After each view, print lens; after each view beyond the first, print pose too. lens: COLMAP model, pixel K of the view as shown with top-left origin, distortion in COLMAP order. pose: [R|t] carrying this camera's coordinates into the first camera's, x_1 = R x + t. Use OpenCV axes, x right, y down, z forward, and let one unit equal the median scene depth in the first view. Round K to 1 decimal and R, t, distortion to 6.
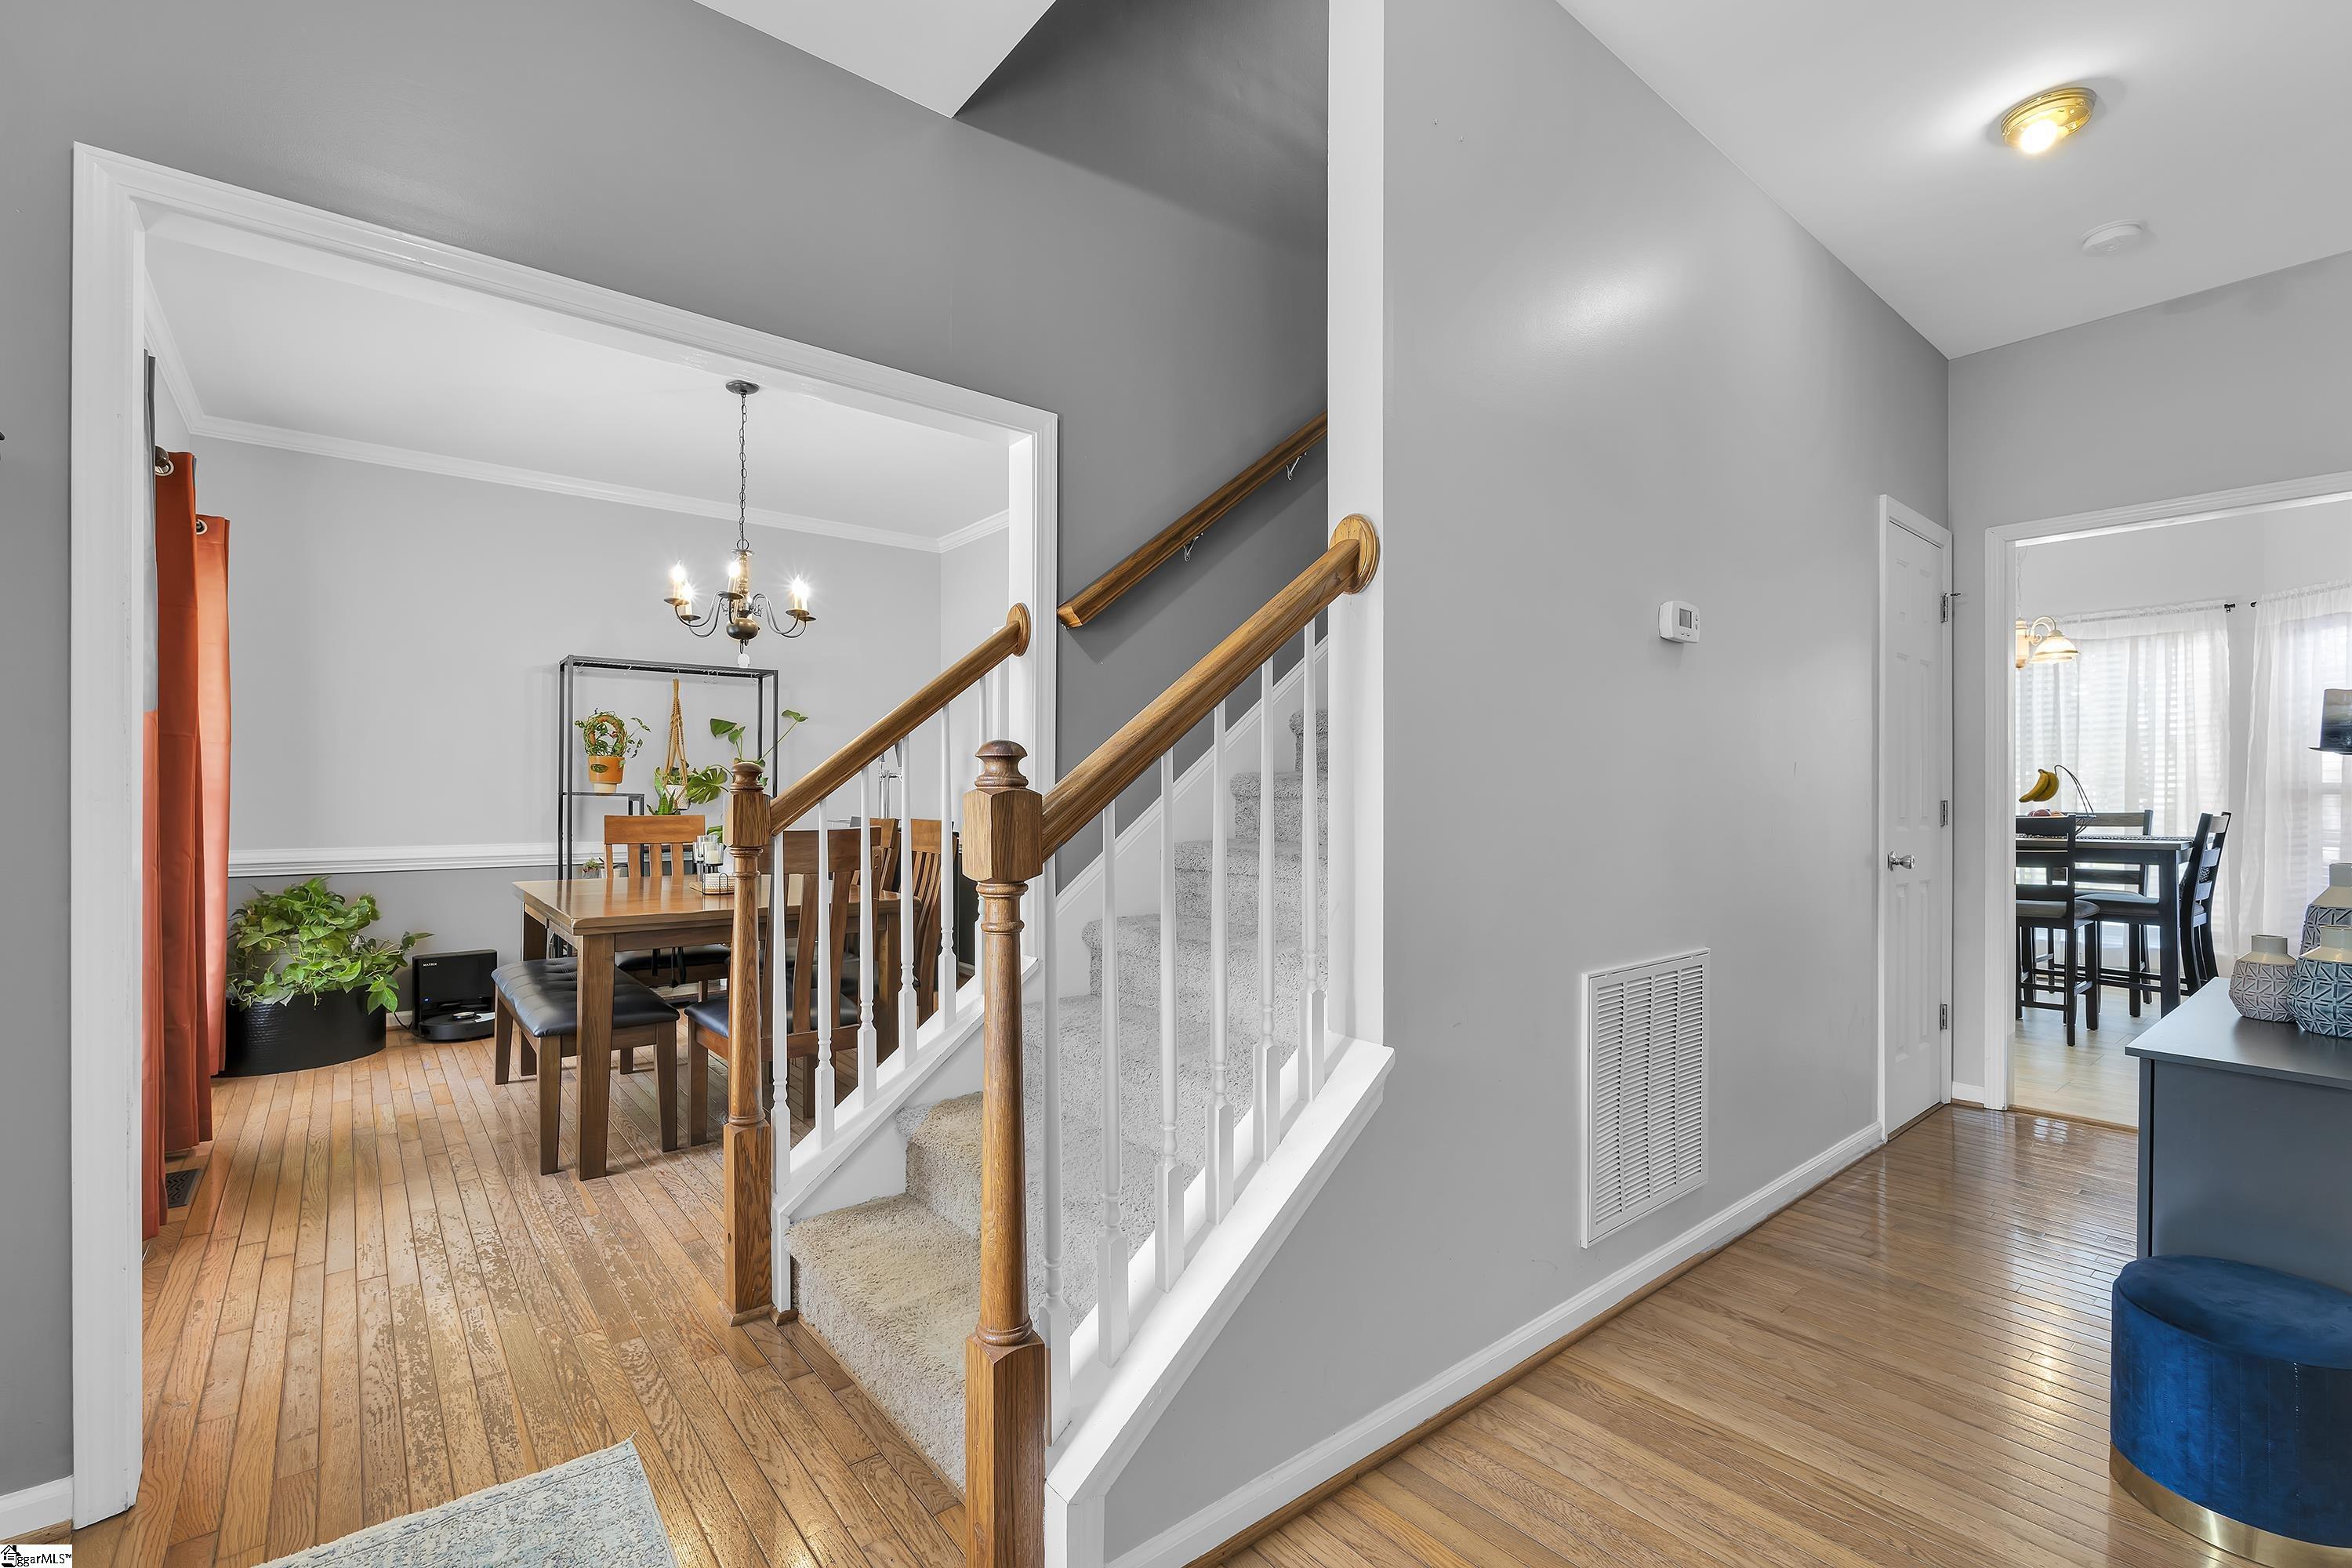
lens RADIAL K [[1041.7, 0, 1174.7], [0, 1041.7, 789.1], [0, 0, 1]] dist [0.001885, -0.000360]
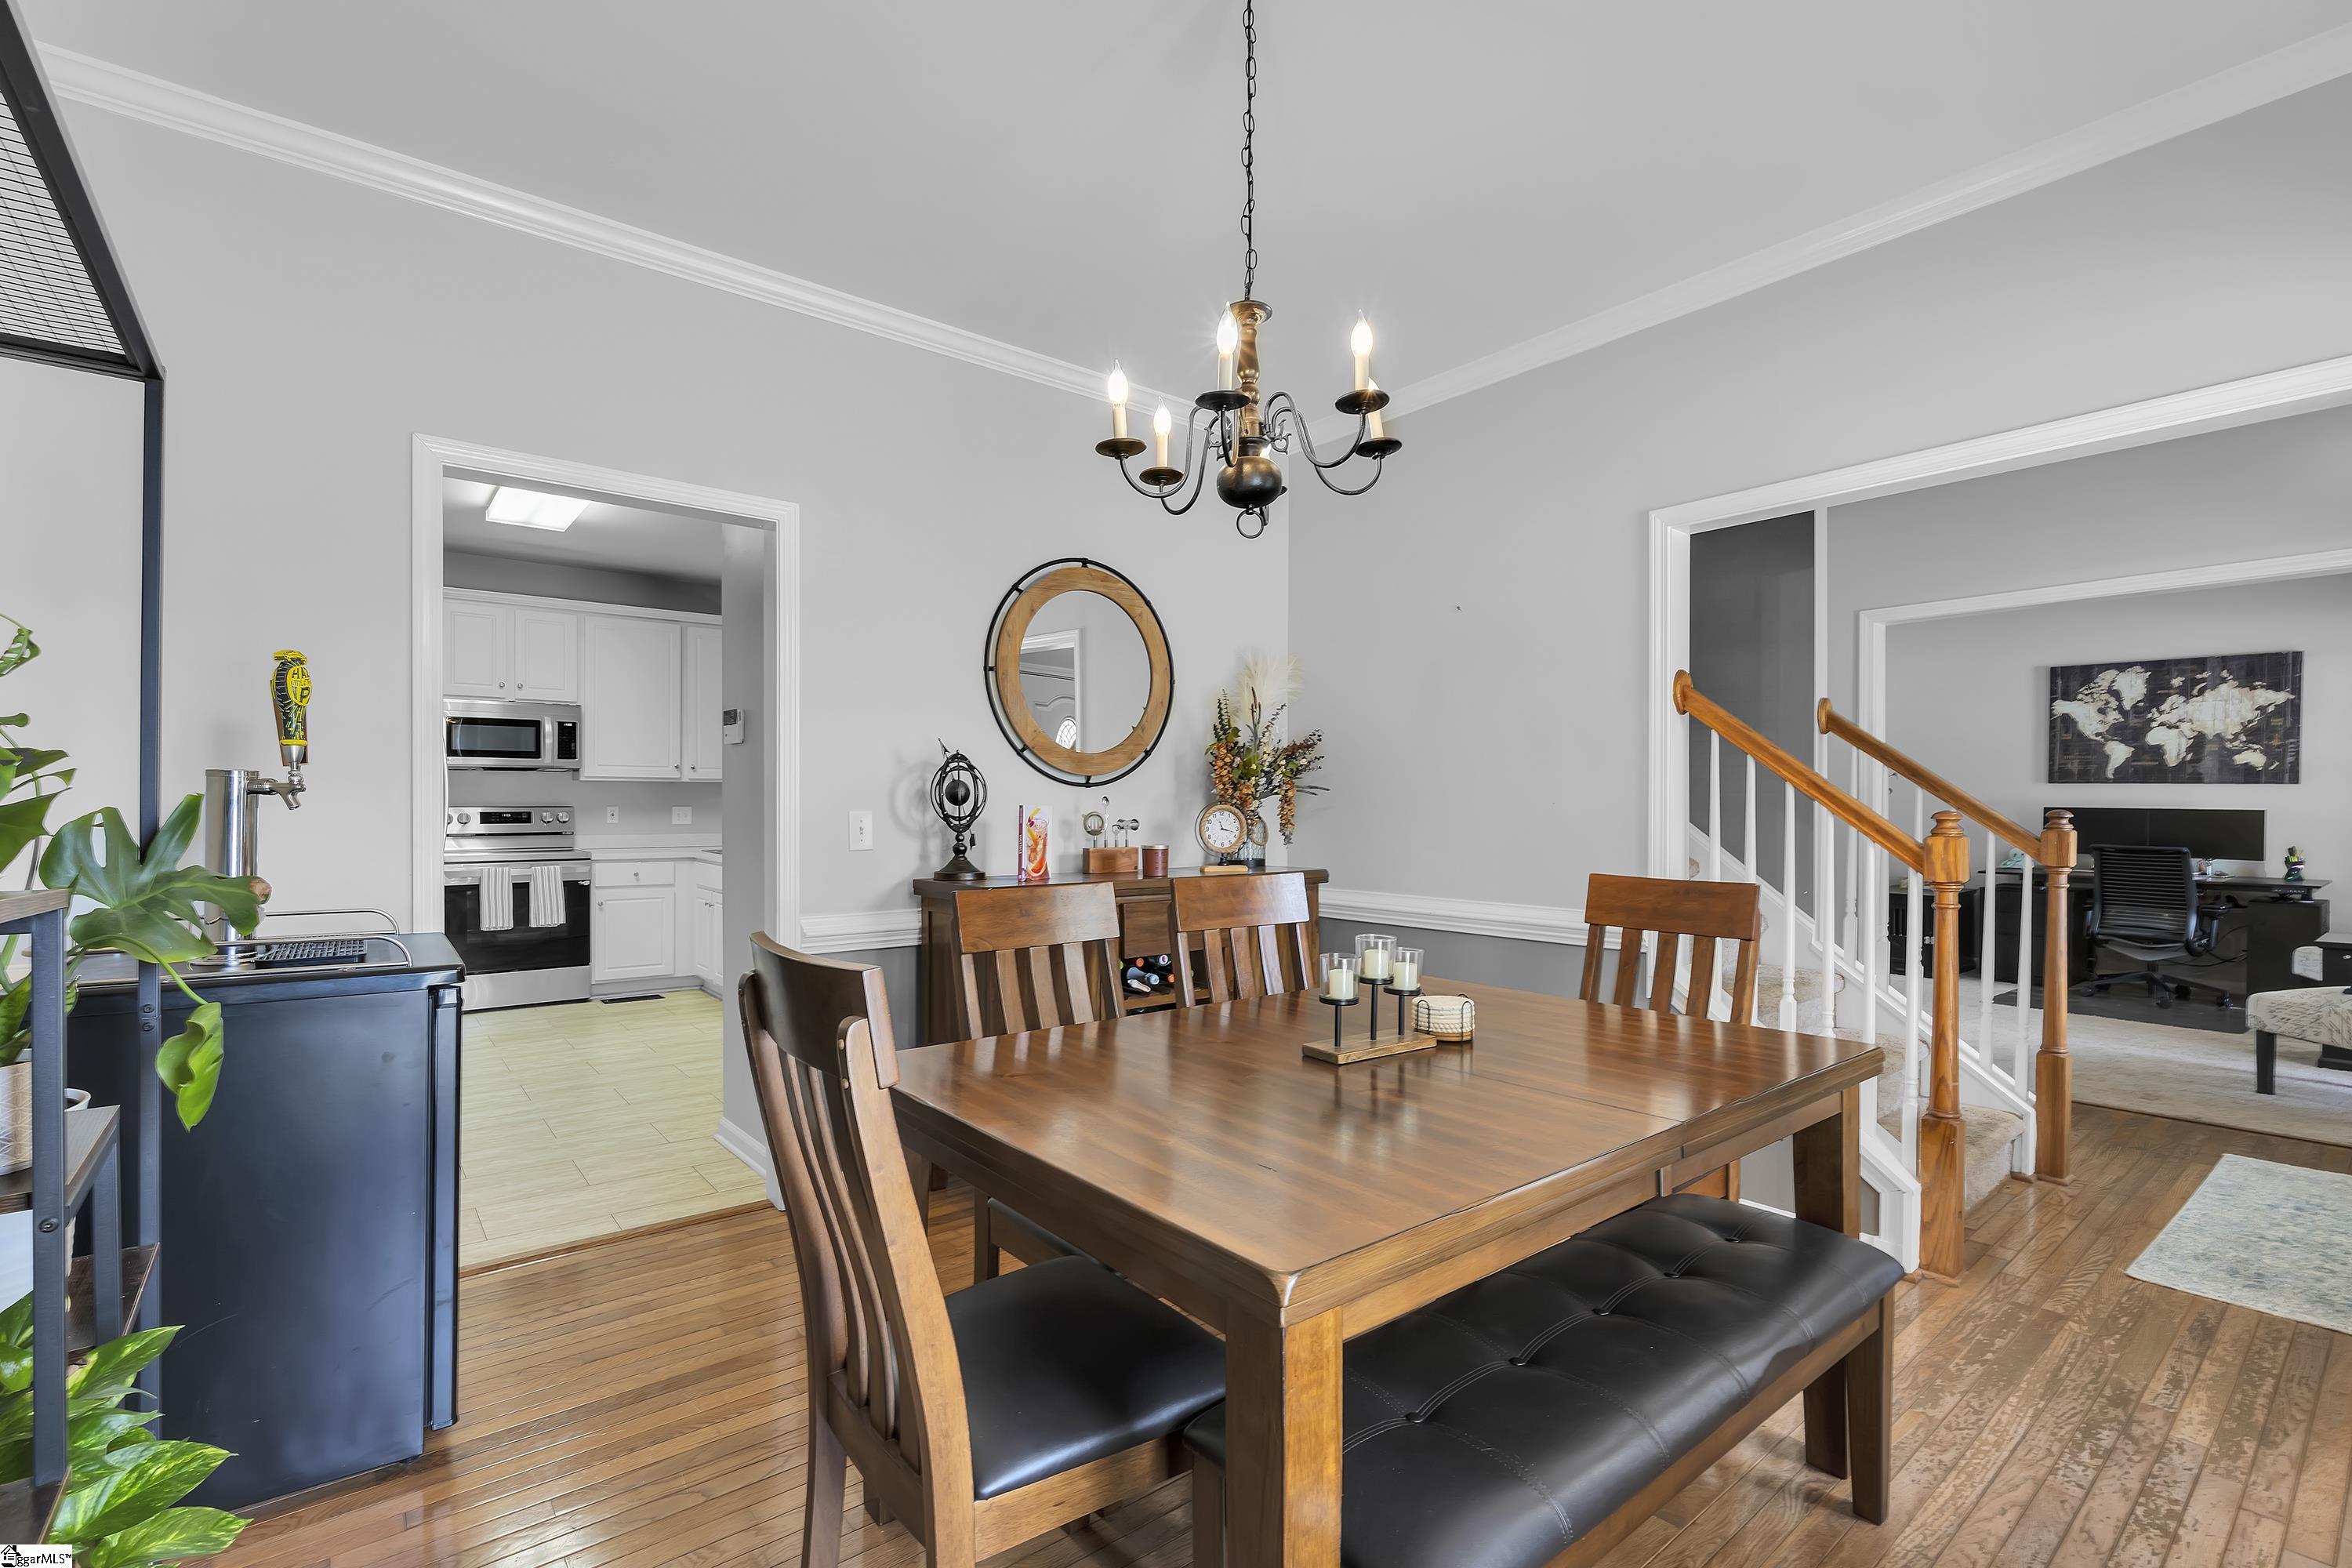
lens RADIAL K [[1041.7, 0, 1169.9], [0, 1041.7, 809.5], [0, 0, 1]] dist [0.001885, -0.000360]
pose [[-0.005040, -0.003231, 0.999982, -1.573478], [-0.001130, 0.999994, 0.003225, -0.036881], [-0.999987, -0.001114, -0.005043, 1.860758]]
